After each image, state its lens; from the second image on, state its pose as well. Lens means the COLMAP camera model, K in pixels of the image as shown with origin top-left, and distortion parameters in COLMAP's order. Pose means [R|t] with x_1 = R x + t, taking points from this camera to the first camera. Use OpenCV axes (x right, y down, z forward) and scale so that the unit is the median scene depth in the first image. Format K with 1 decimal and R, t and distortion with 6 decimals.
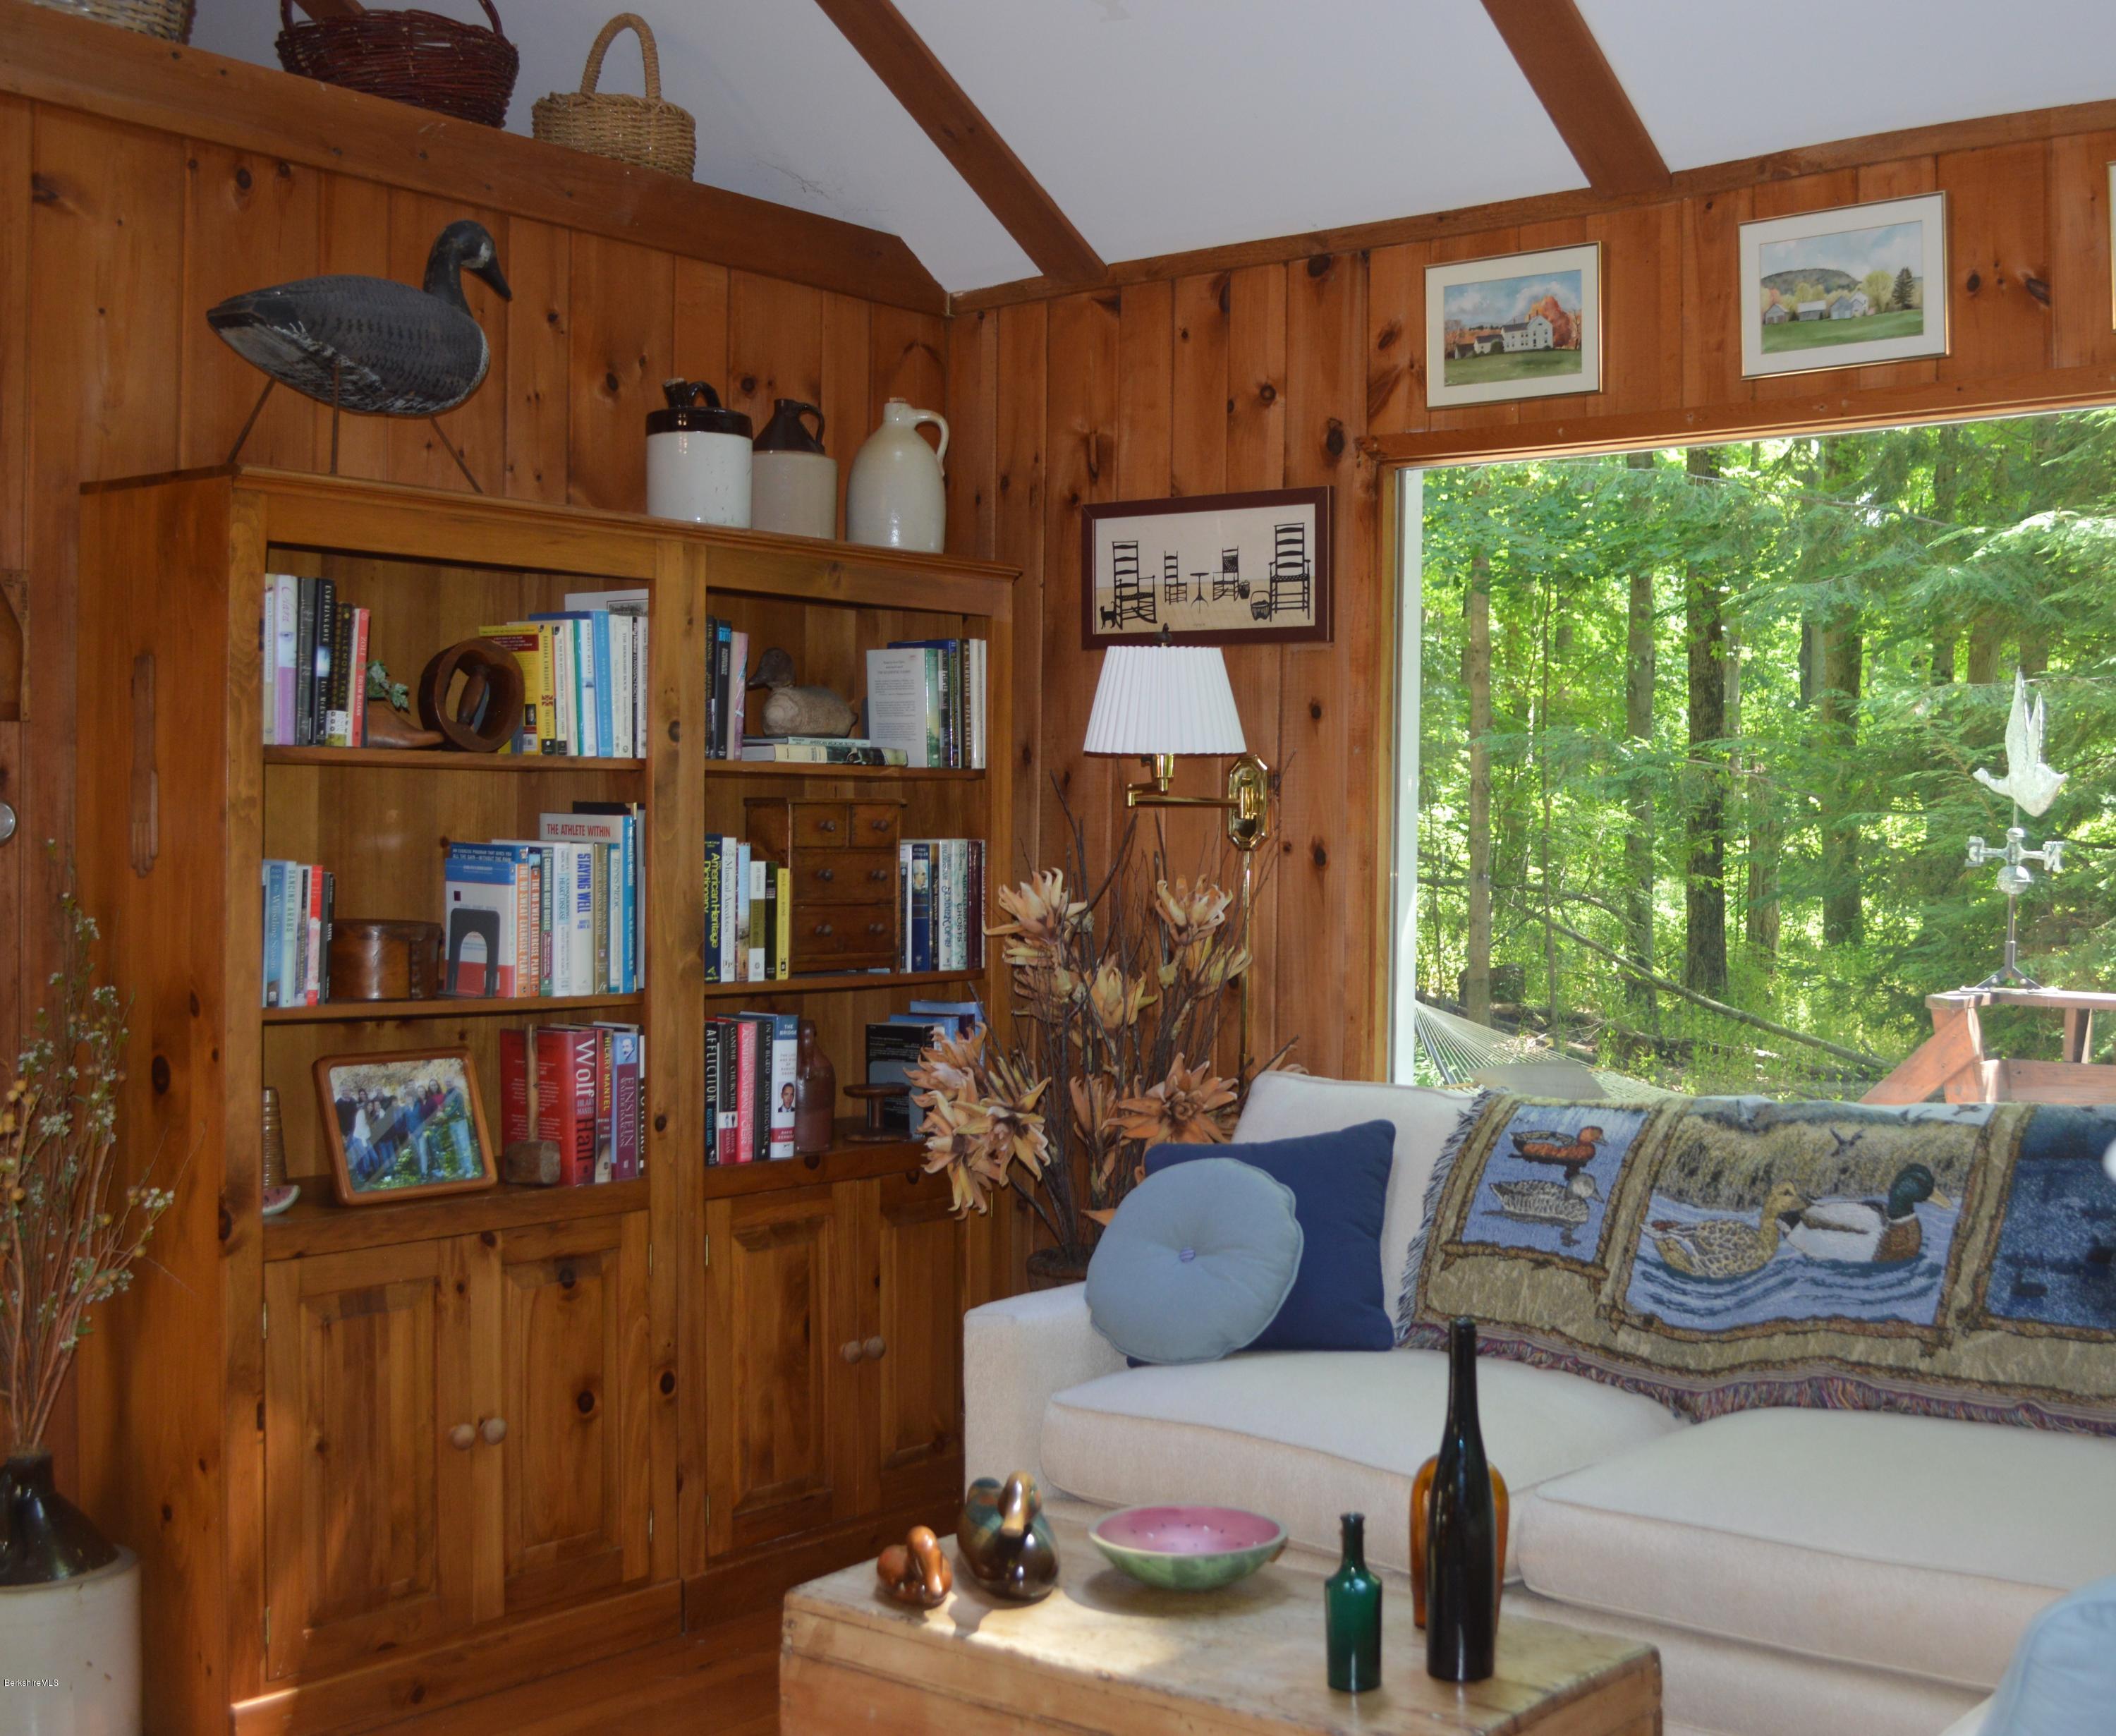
lens RADIAL K [[2650.7, 0, 1063.5], [0, 2650.7, 859.0], [0, 0, 1]] dist [-0.063775, 0.000000]
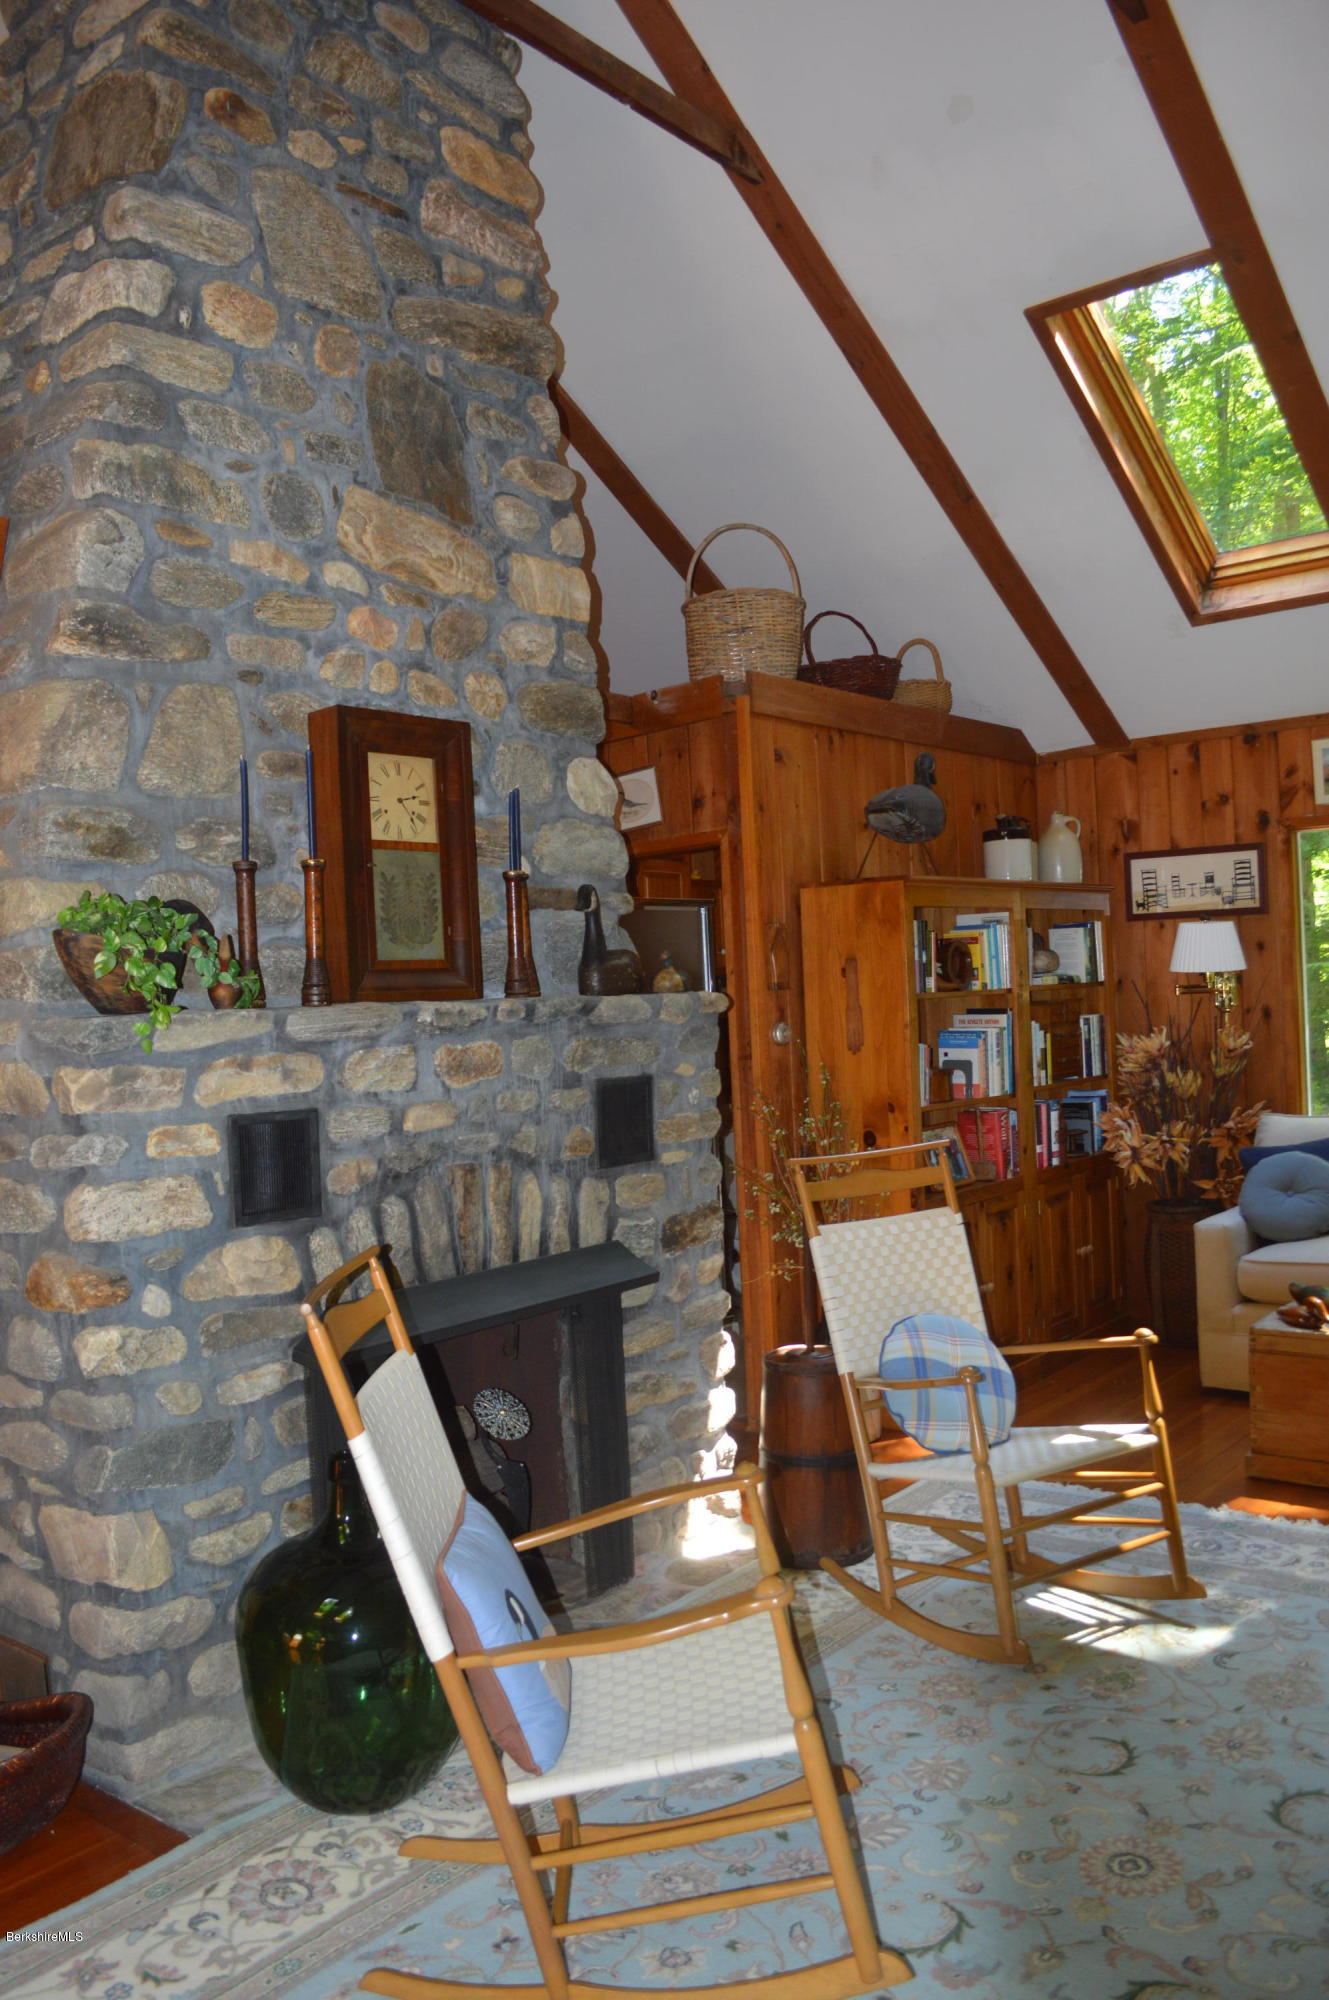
lens RADIAL K [[1556.9, 0, 672.3], [0, 1556.9, 1016.8], [0, 0, 1]] dist [-0.064784, -0.004269]
pose [[0.997560, -0.054974, -0.043031, -0.373919], [0.055175, 0.998471, 0.003506, -0.032989], [0.042773, -0.005871, 0.999068, -0.309684]]
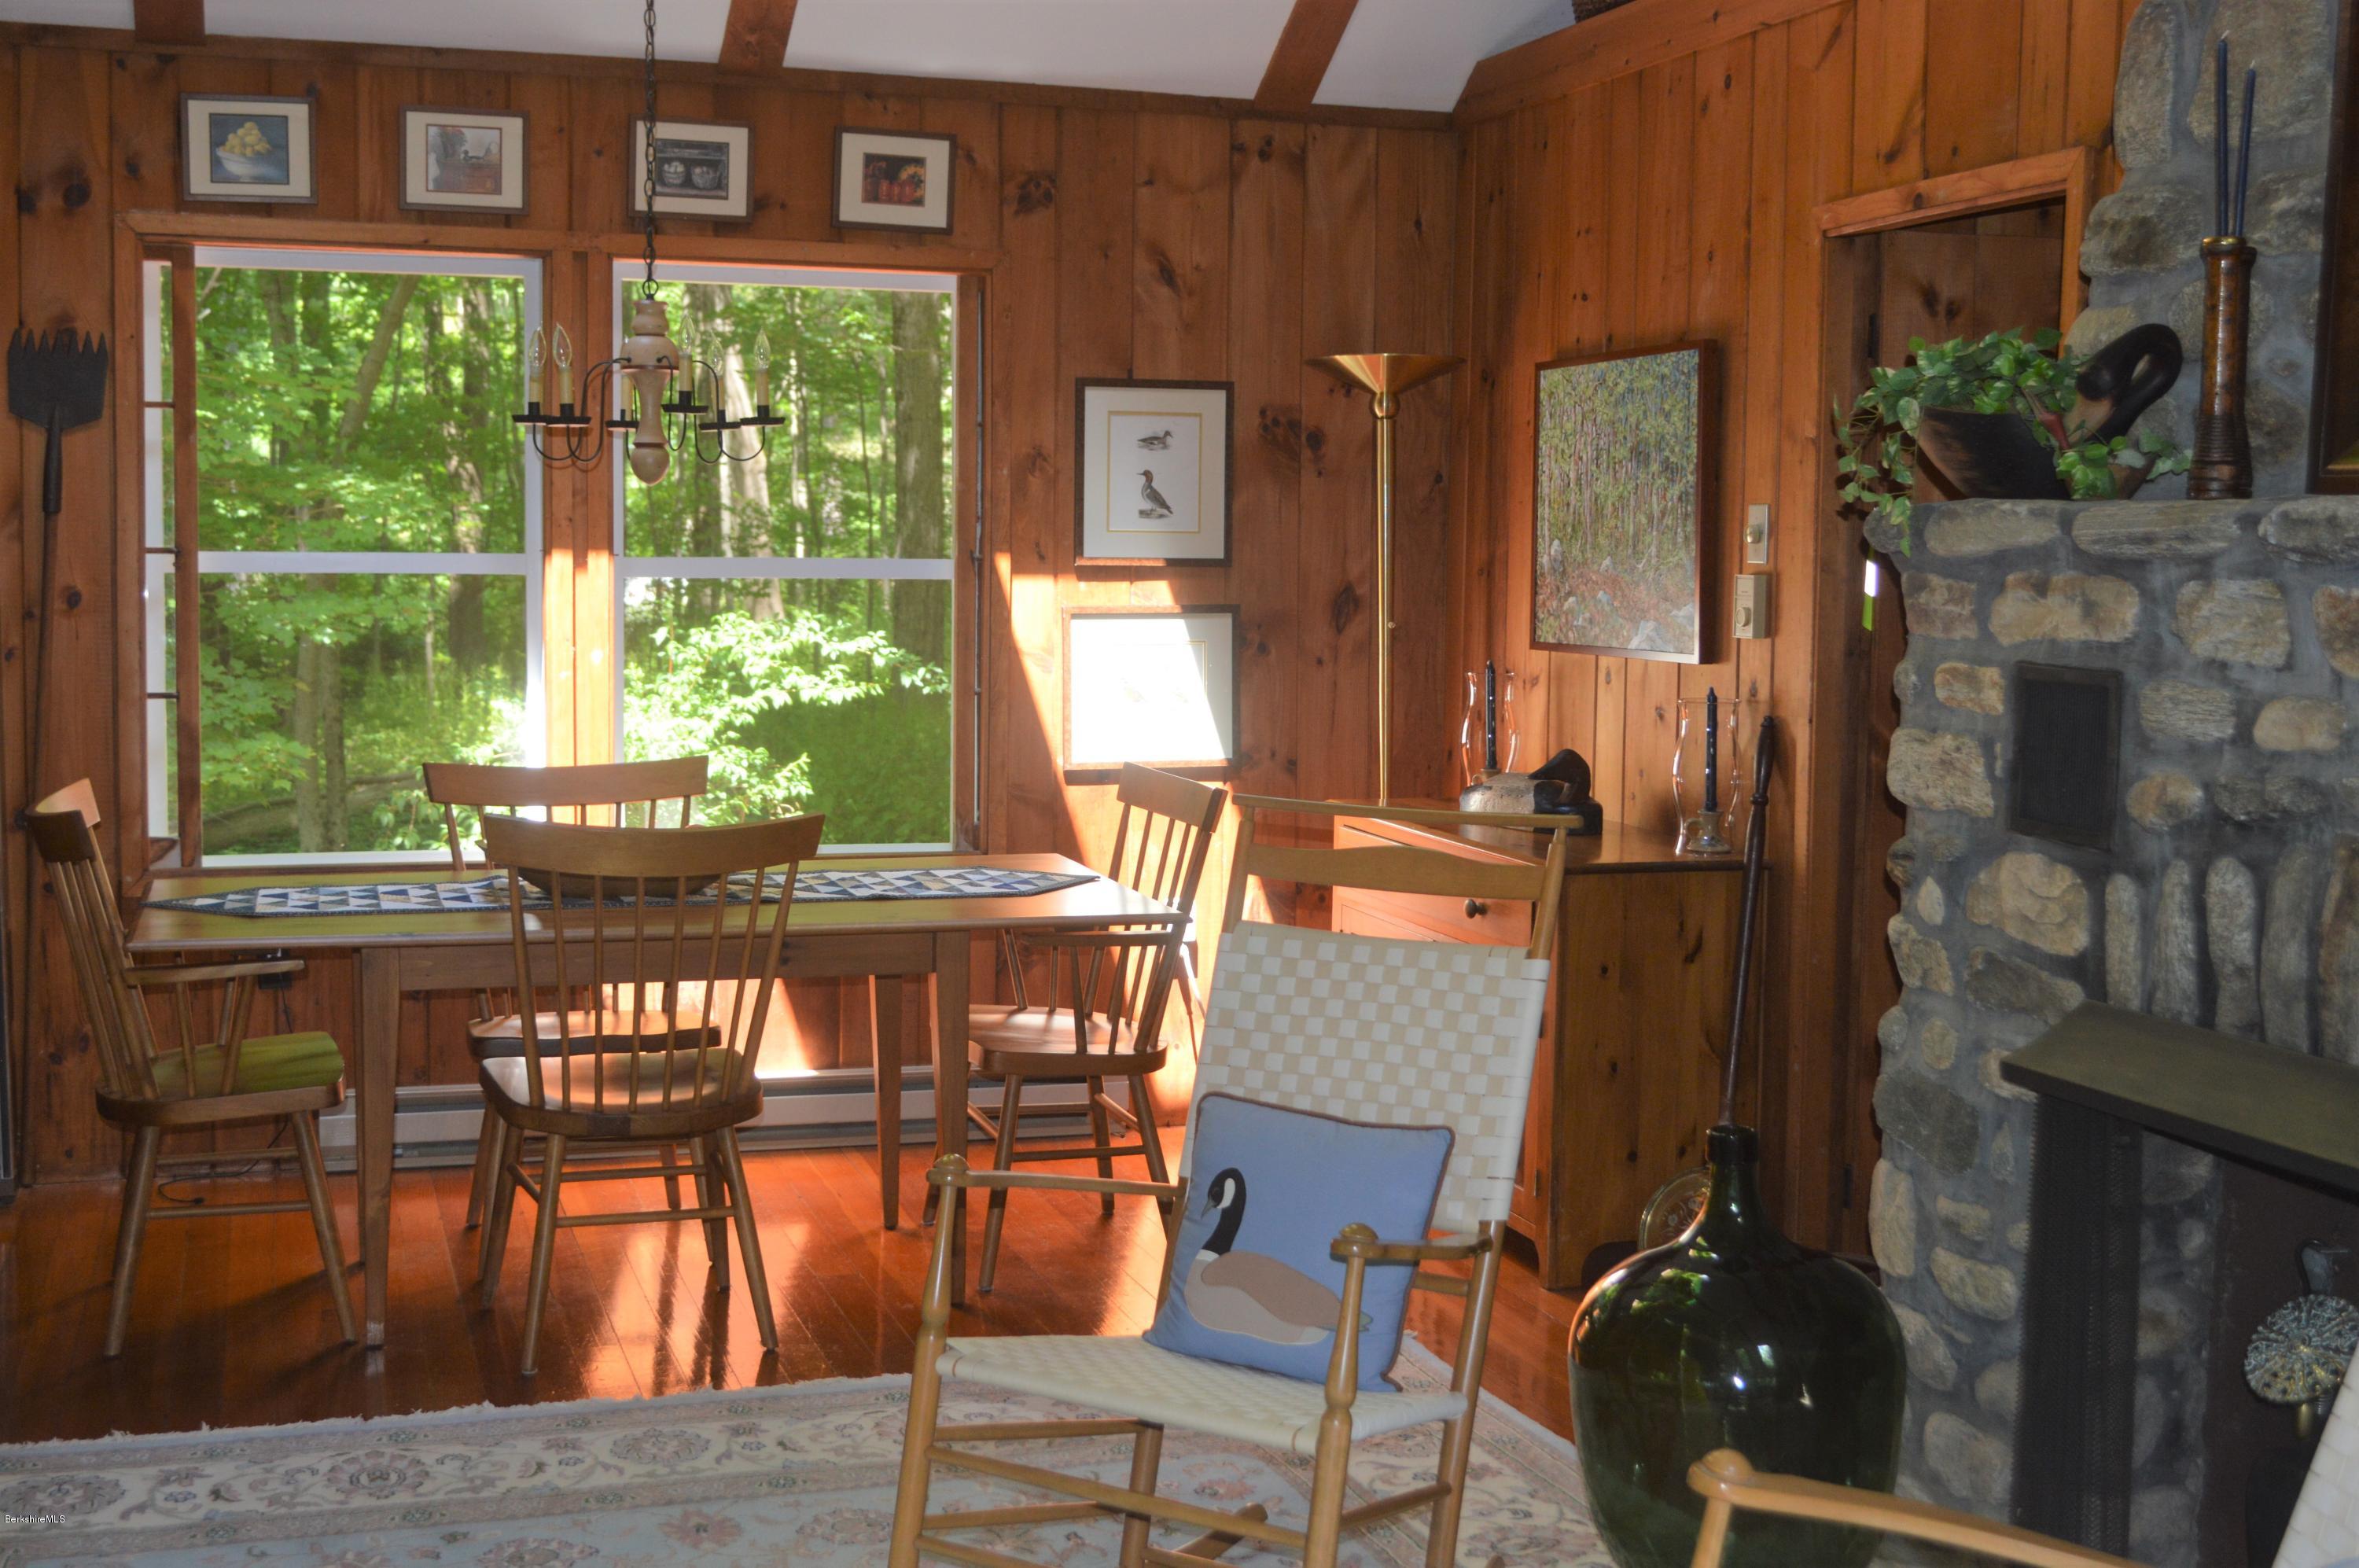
lens RADIAL K [[2890.1, 0, 1181.9], [0, 2890.1, 784.2], [0, 0, 1]] dist [-0.065888, 0.000000]
pose [[-0.575303, 0.055735, -0.816039, 0.176893], [-0.020008, 0.996418, 0.082161, -0.026569], [0.817695, 0.063595, -0.572128, 0.571807]]
